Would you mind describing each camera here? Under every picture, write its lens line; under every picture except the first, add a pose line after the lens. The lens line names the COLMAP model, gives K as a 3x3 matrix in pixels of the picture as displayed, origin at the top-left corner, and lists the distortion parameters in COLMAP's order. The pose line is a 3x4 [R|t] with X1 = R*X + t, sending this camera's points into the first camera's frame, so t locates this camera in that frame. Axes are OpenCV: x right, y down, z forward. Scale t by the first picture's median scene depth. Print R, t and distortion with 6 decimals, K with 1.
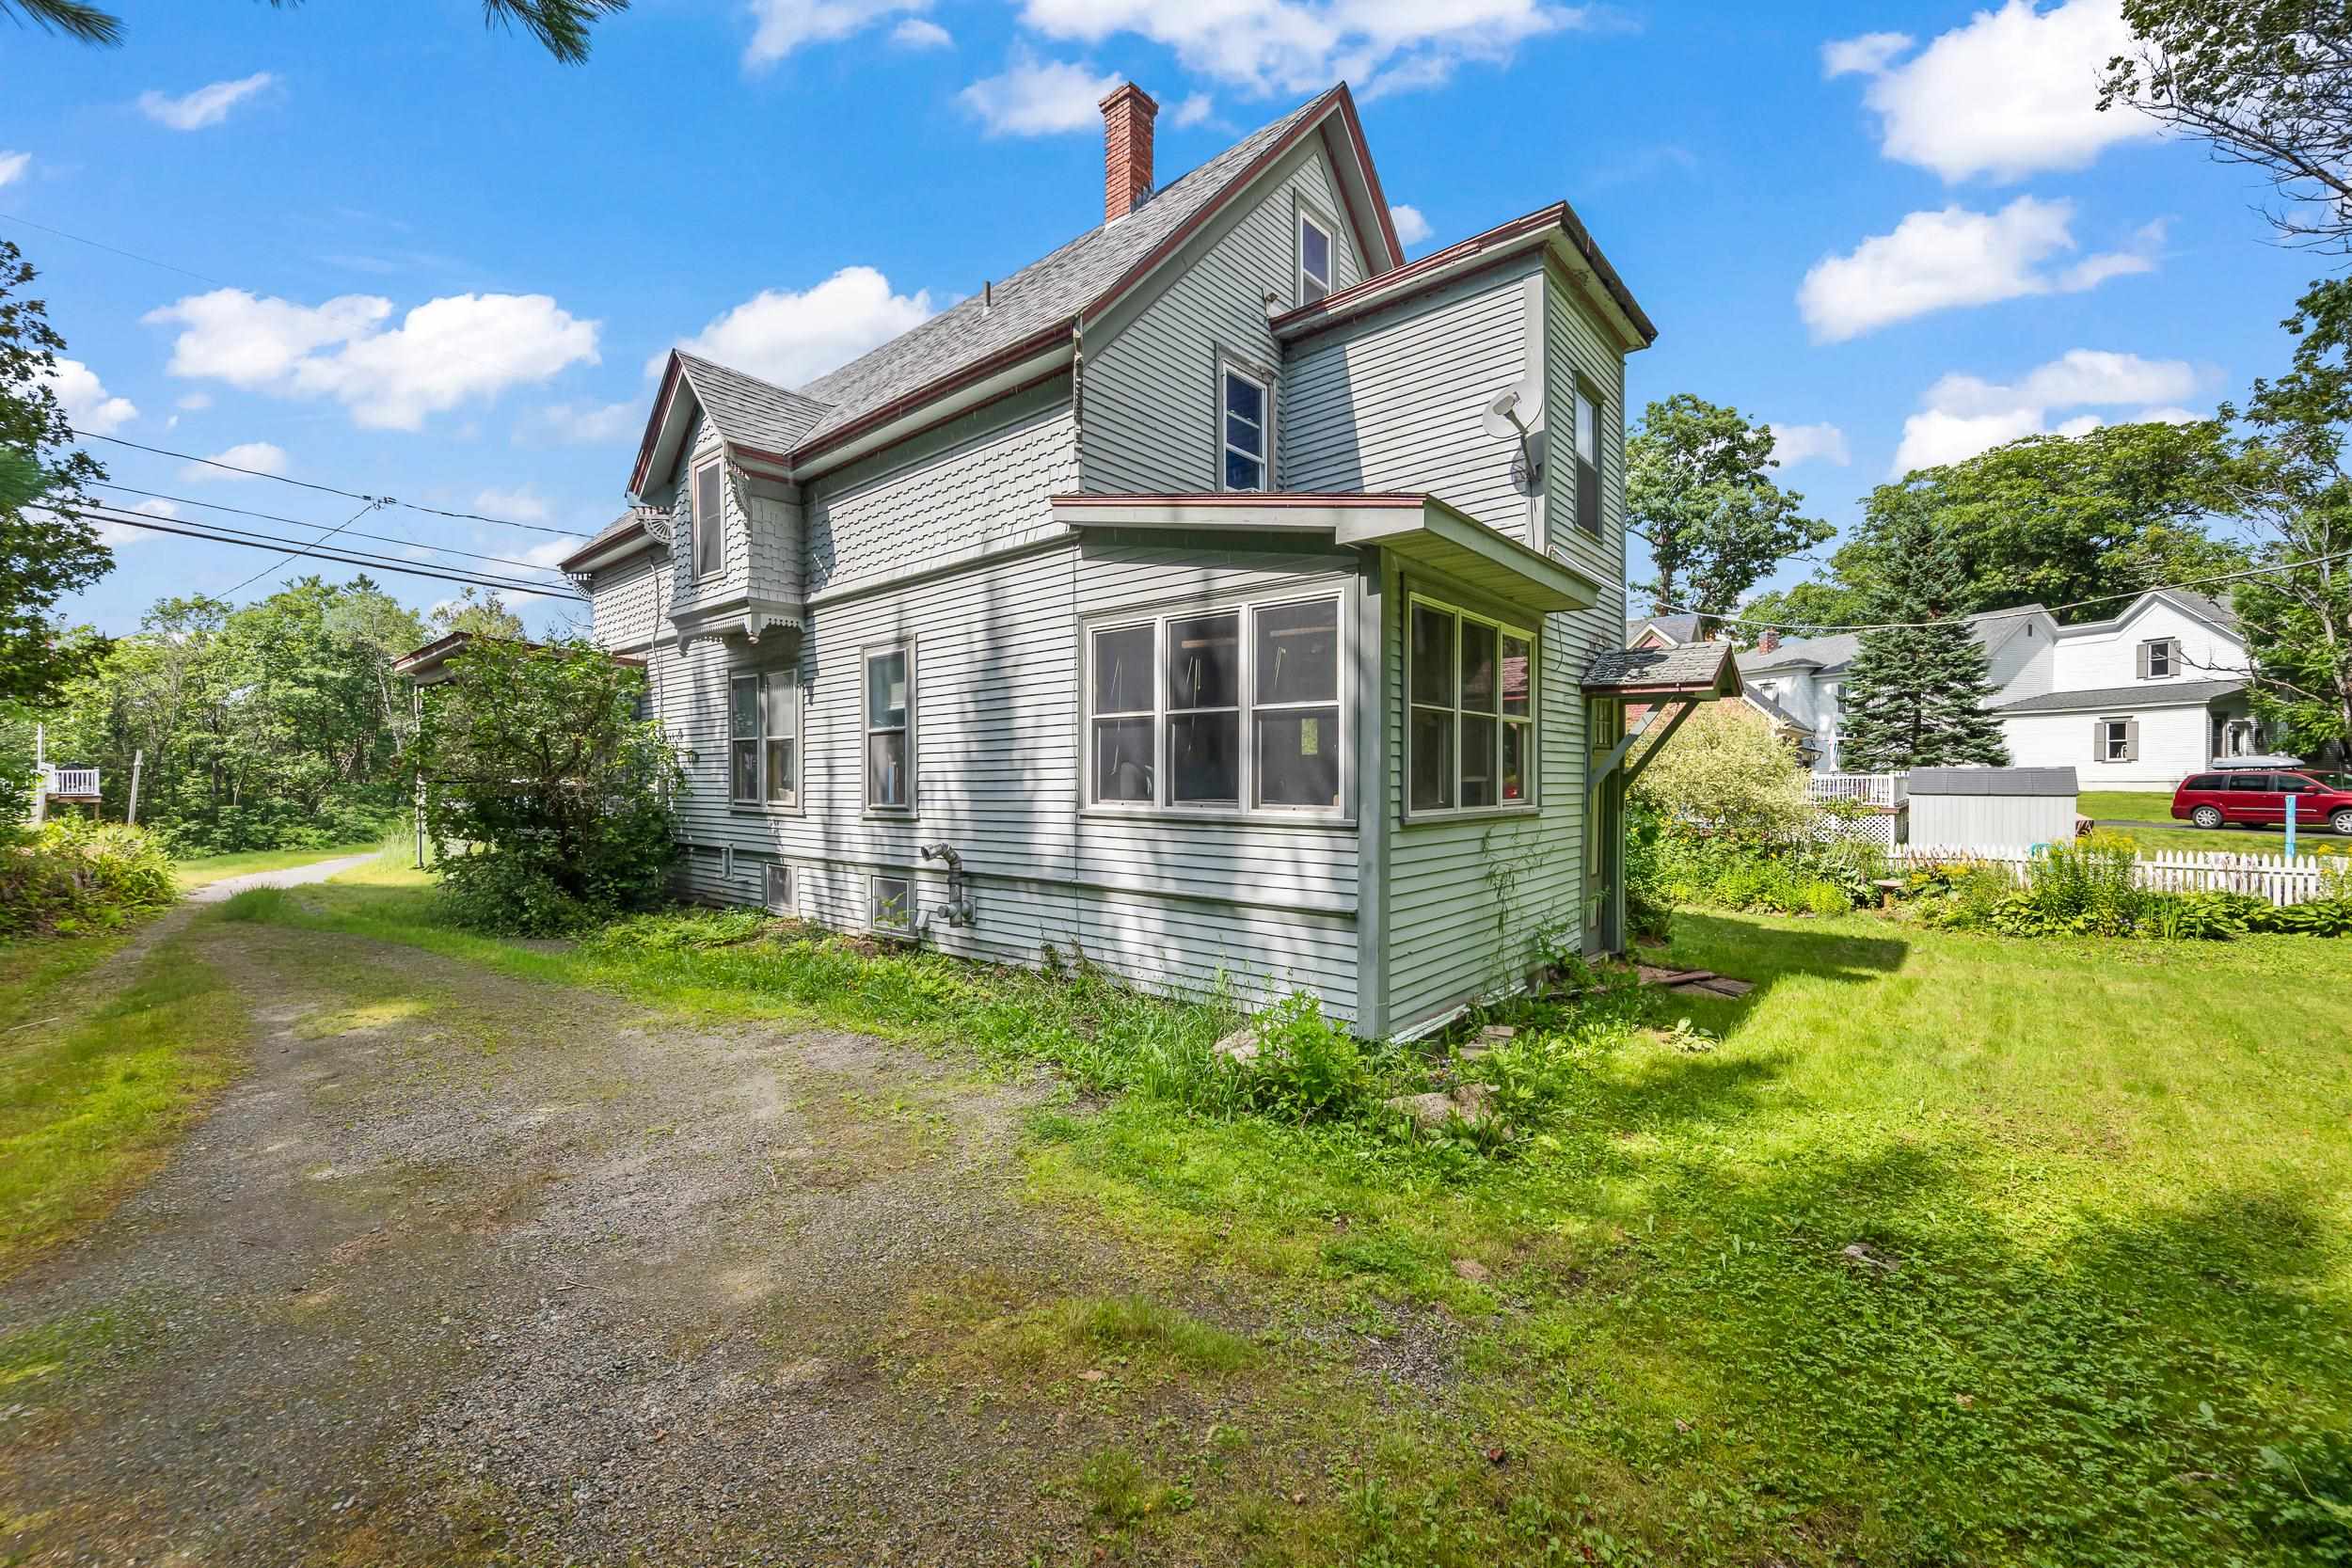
lens RADIAL K [[923.5, 0, 1183.6], [0, 923.5, 762.2], [0, 0, 1]] dist [-0.000117, -0.000020]
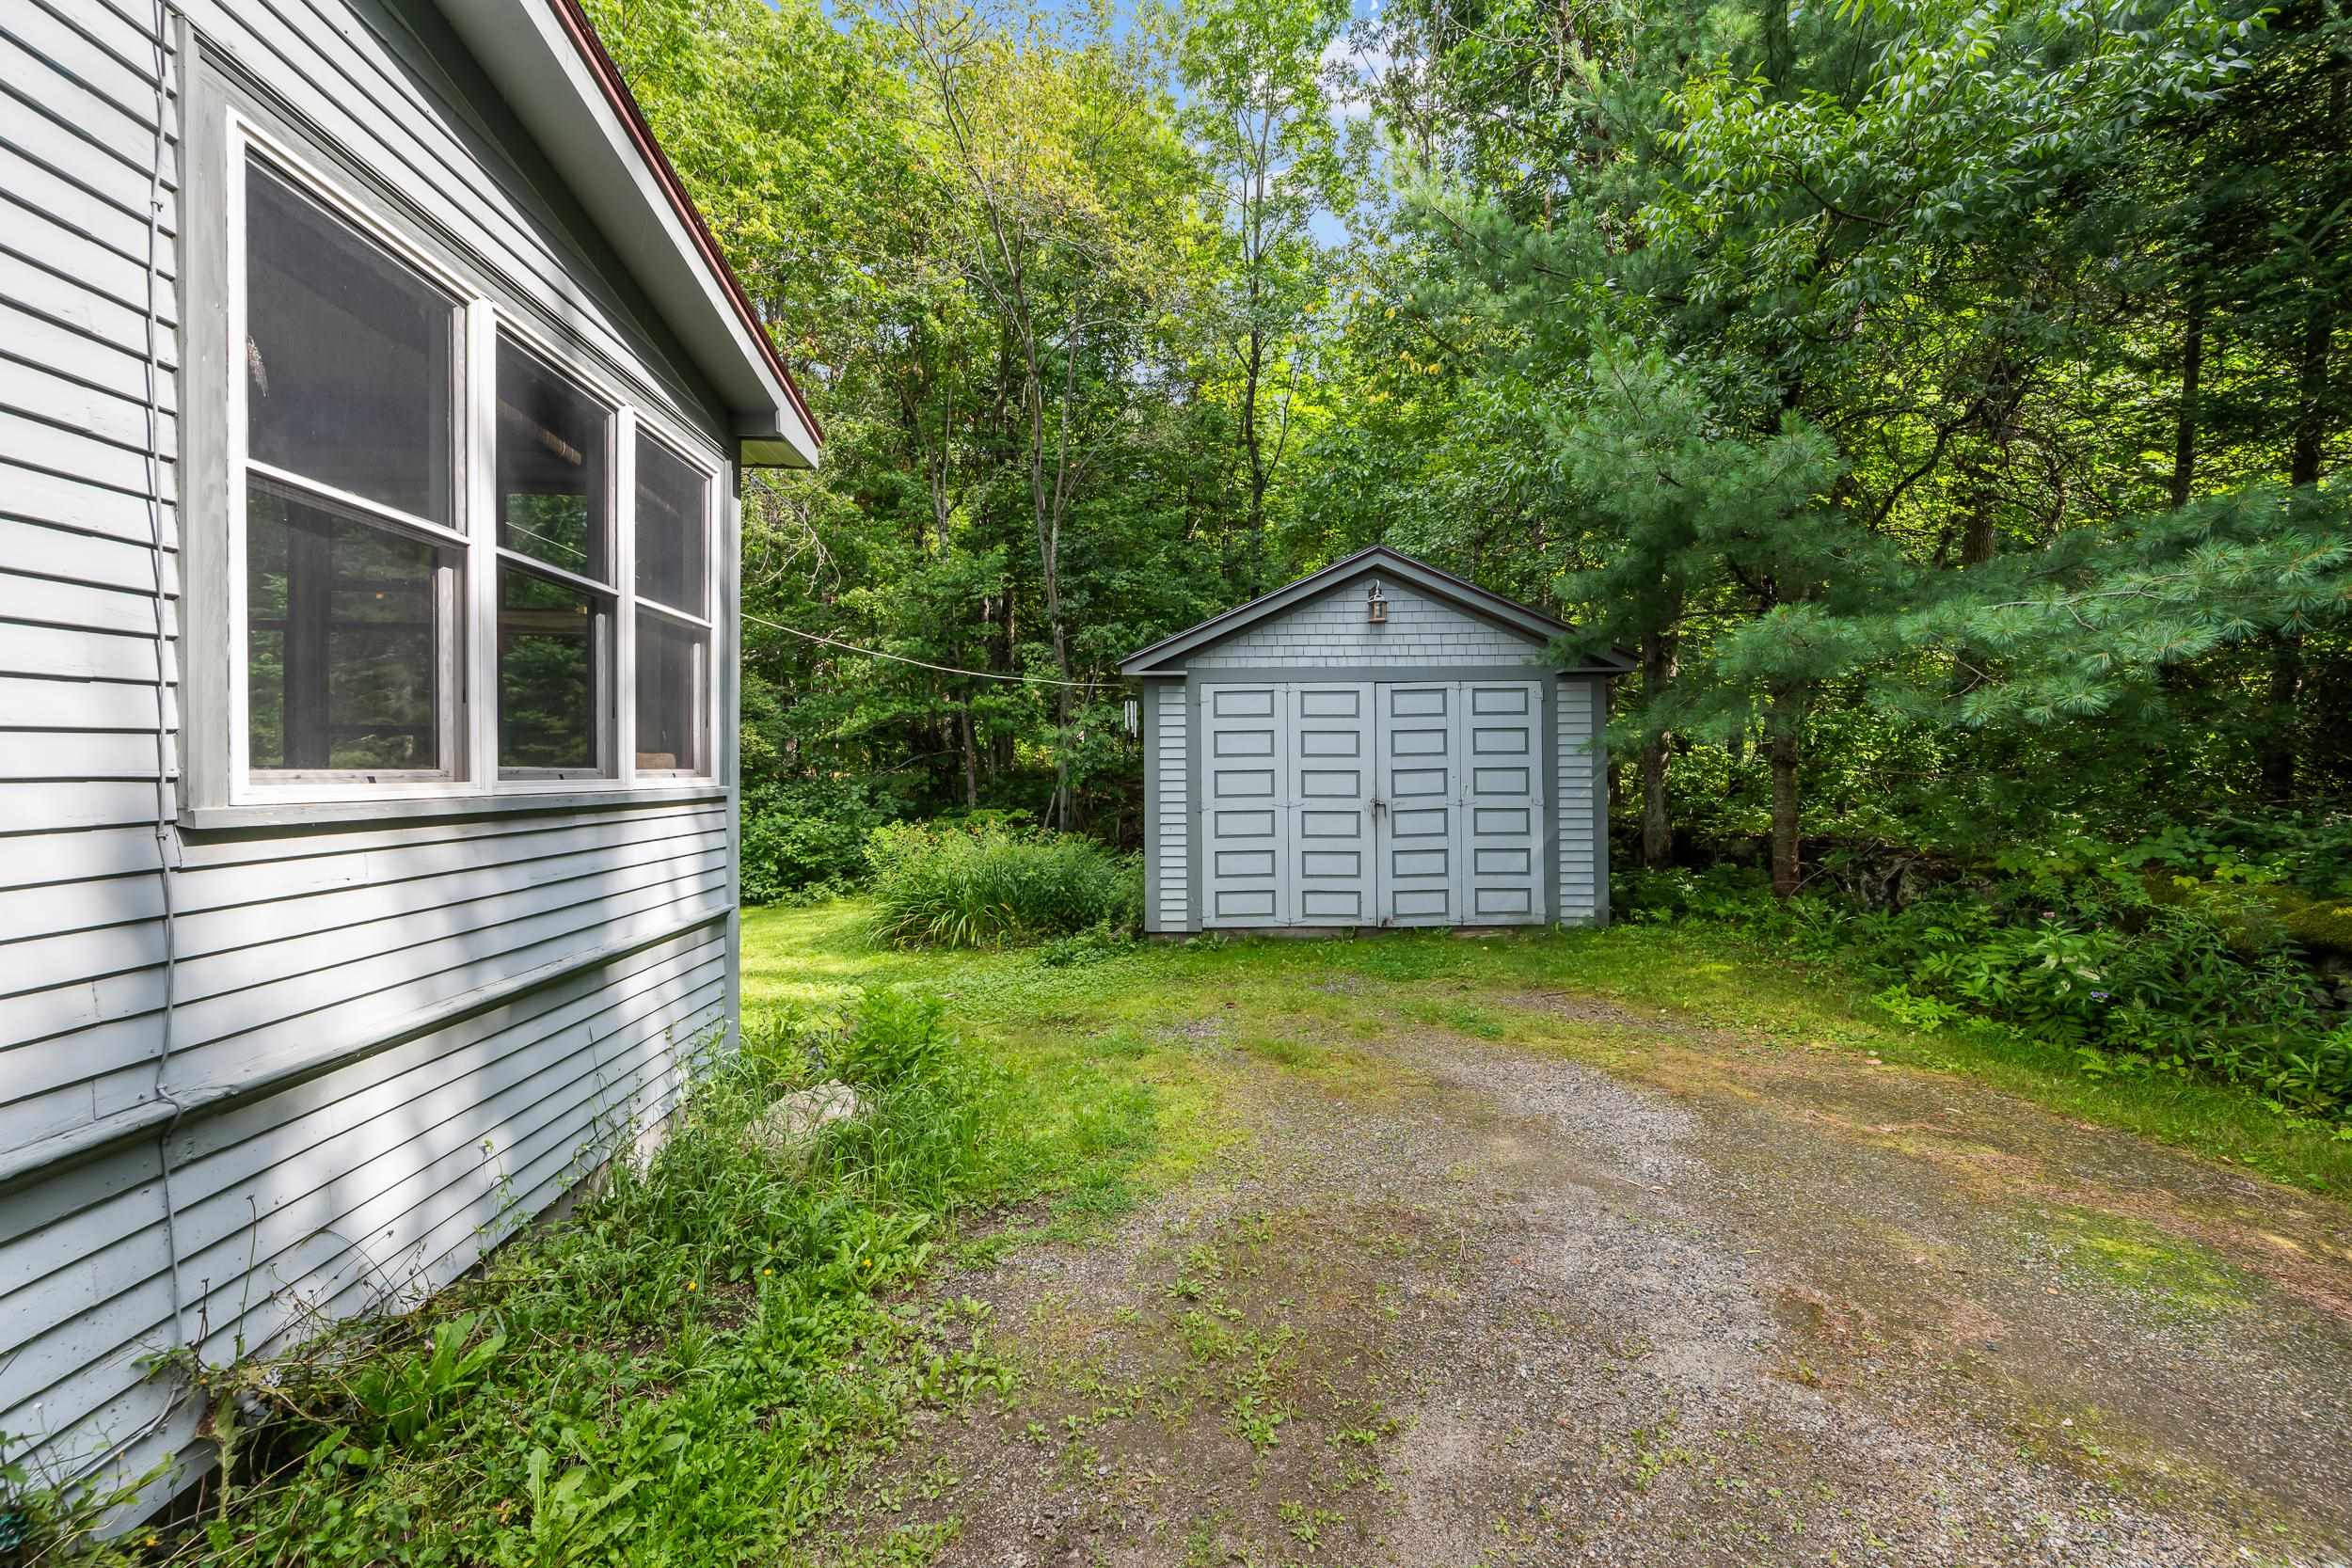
lens RADIAL K [[923.5, 0, 1183.6], [0, 923.5, 762.2], [0, 0, 1]] dist [-0.000117, -0.000020]
pose [[-0.696295, 0.001097, 0.717755, -0.498205], [-0.018162, 0.999652, -0.019146, 0.040328], [-0.717526, -0.026367, -0.696032, 1.027837]]
